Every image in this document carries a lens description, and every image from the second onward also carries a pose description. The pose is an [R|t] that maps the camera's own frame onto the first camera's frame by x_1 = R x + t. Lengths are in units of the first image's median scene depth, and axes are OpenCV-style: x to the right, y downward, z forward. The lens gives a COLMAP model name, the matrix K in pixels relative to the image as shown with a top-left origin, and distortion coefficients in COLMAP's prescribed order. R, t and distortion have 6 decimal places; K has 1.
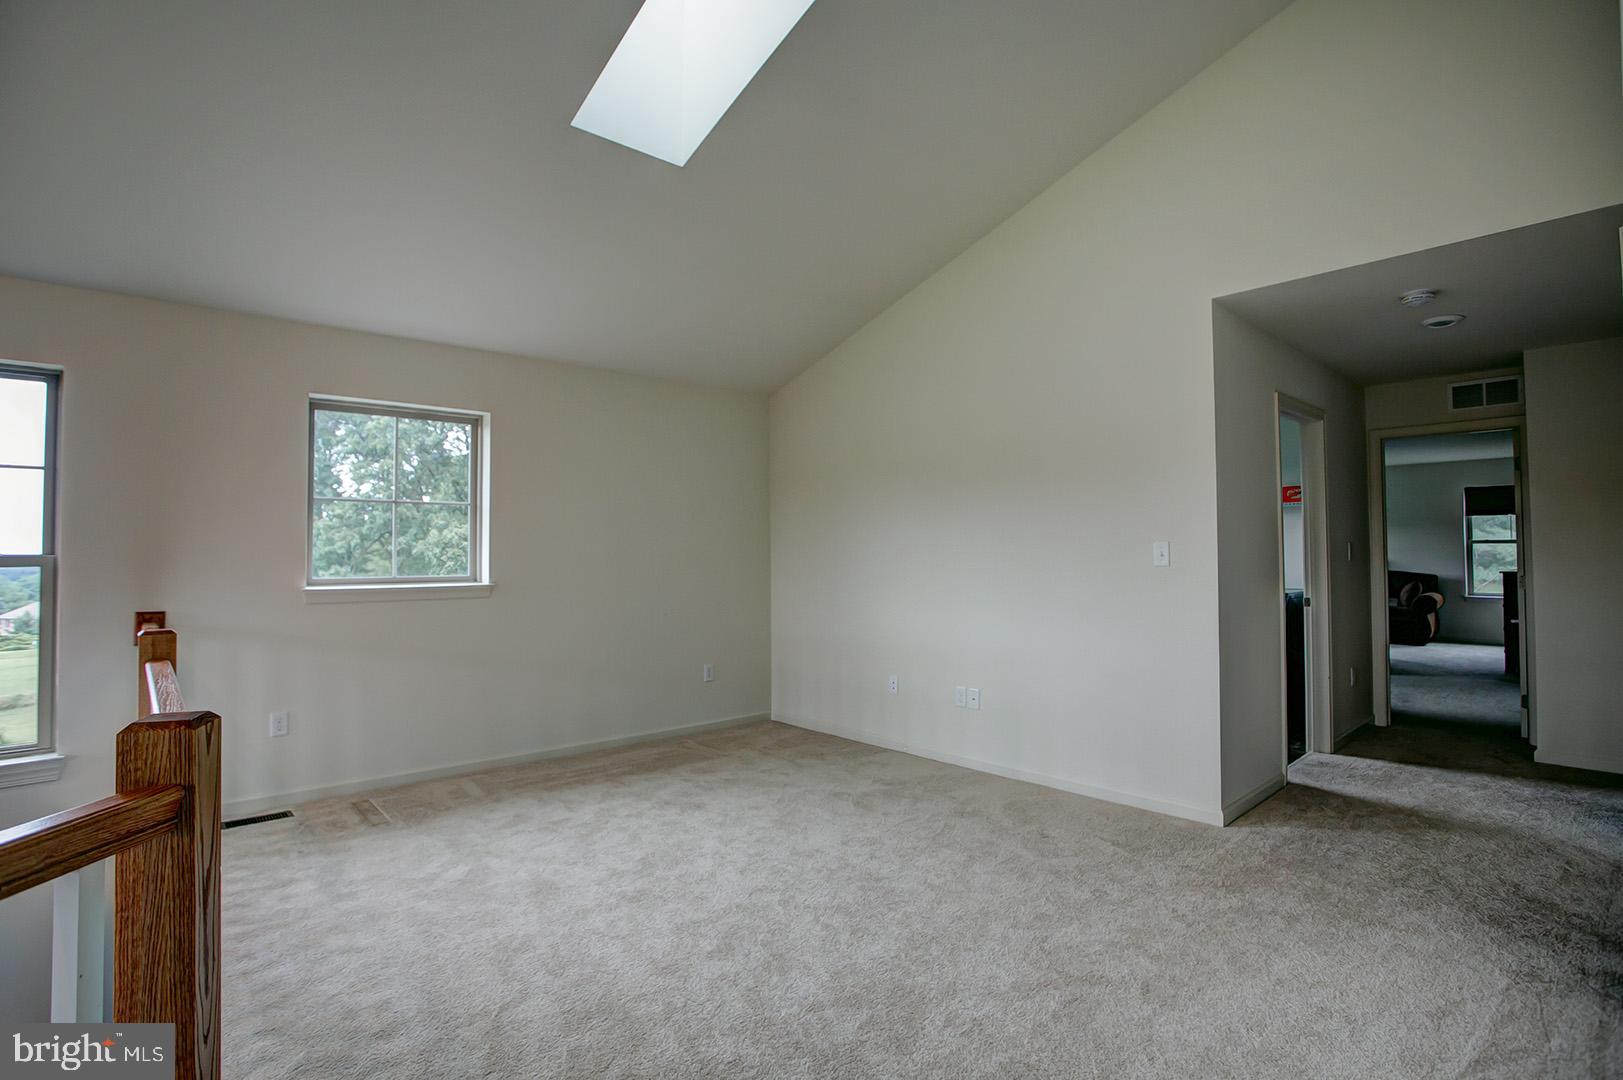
lens RADIAL K [[787.3, 0, 808.8], [0, 787.3, 528.2], [0, 0, 1]] dist [-0.074207, 0.031483]
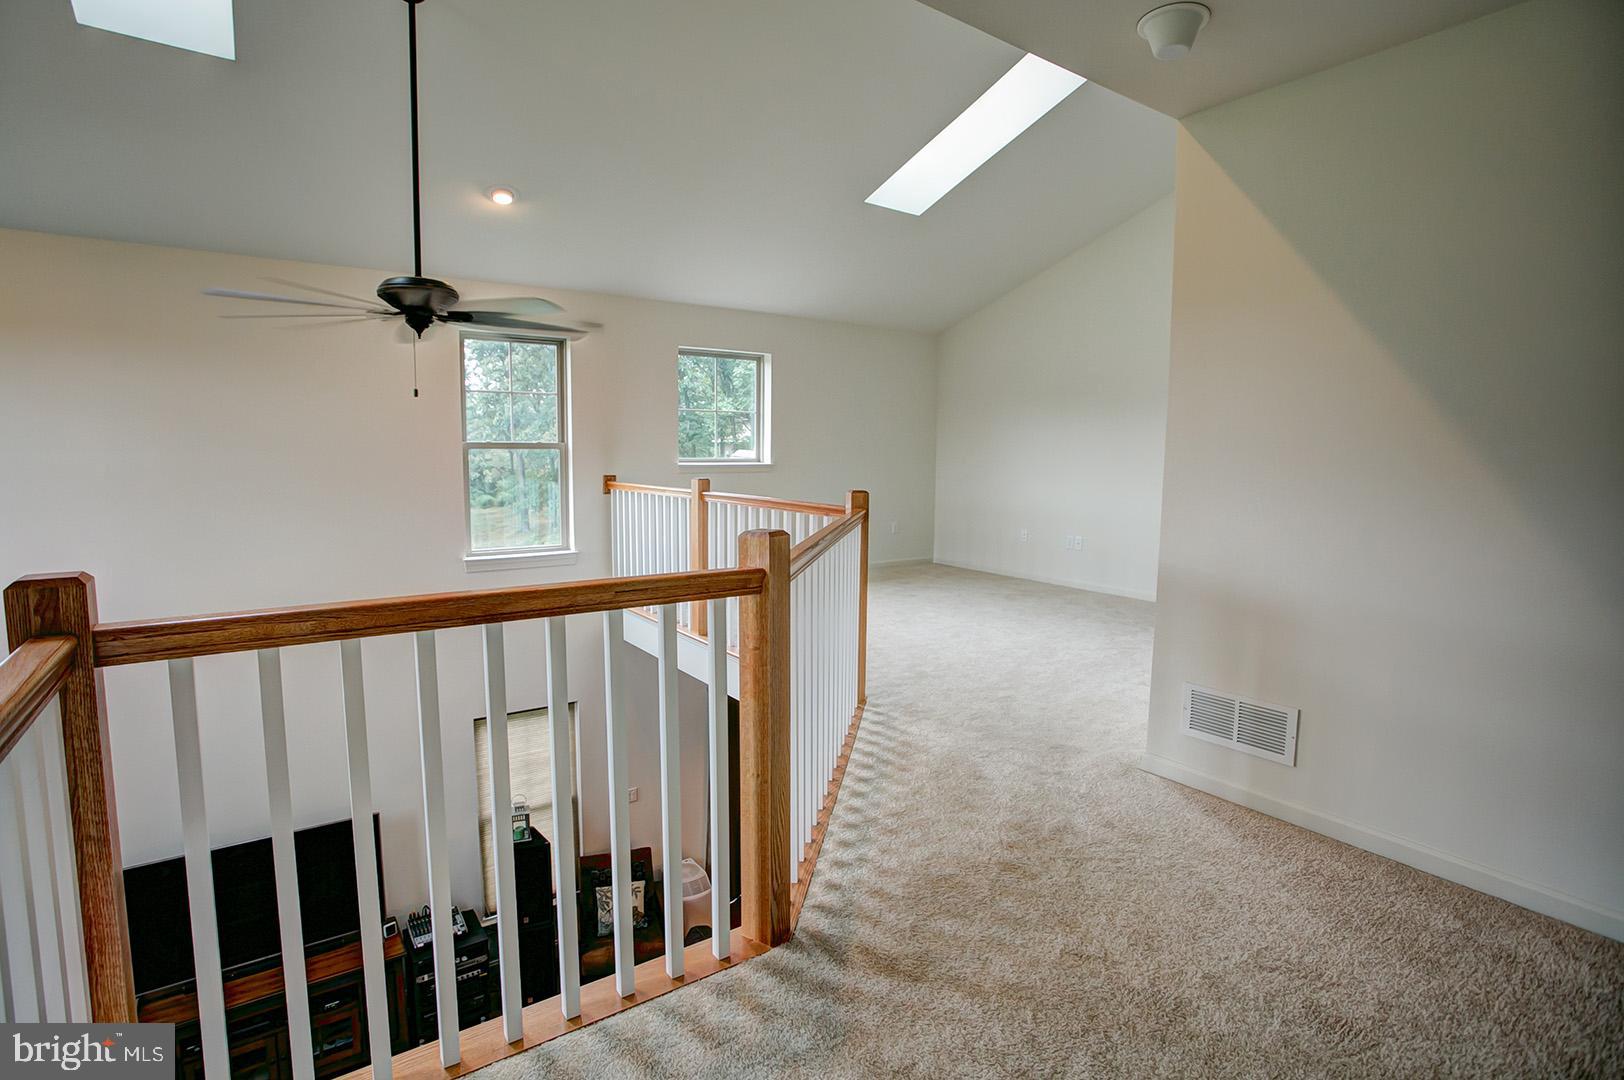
lens RADIAL K [[787.8, 0, 809.3], [0, 787.8, 528.2], [0, 0, 1]] dist [-0.074207, 0.031483]
pose [[0.992603, 0.025900, -0.118611, -0.135517], [-0.009766, 0.990847, 0.134637, -0.013953], [0.121012, -0.132483, 0.983770, -0.576192]]
